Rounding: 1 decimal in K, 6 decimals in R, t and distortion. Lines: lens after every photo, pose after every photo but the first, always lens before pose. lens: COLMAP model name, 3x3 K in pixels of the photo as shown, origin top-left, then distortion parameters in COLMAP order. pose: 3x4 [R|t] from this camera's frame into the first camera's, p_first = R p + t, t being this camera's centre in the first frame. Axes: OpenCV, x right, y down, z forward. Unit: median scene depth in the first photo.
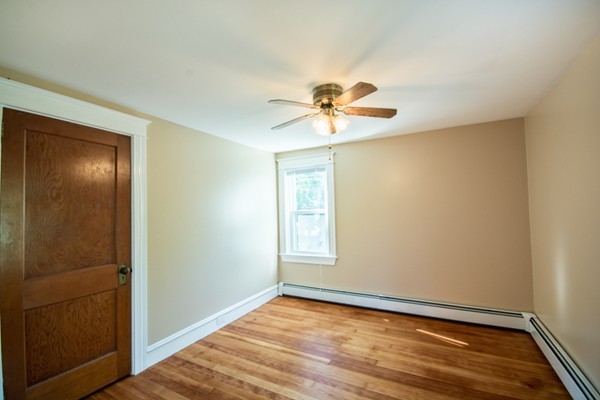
lens RADIAL K [[259.5, 0, 301.2], [0, 259.5, 202.5], [0, 0, 1]] dist [-0.004717, -0.005940]
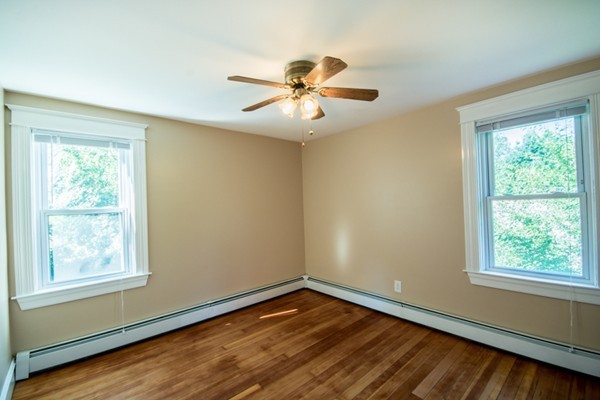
lens RADIAL K [[259.5, 0, 296.2], [0, 259.5, 201.1], [0, 0, 1]] dist [-0.004717, -0.005940]
pose [[0.348712, 0.026995, 0.936841, -0.520445], [-0.006261, 0.999630, -0.026474, 0.038619], [-0.937209, 0.003366, 0.348752, 0.492220]]
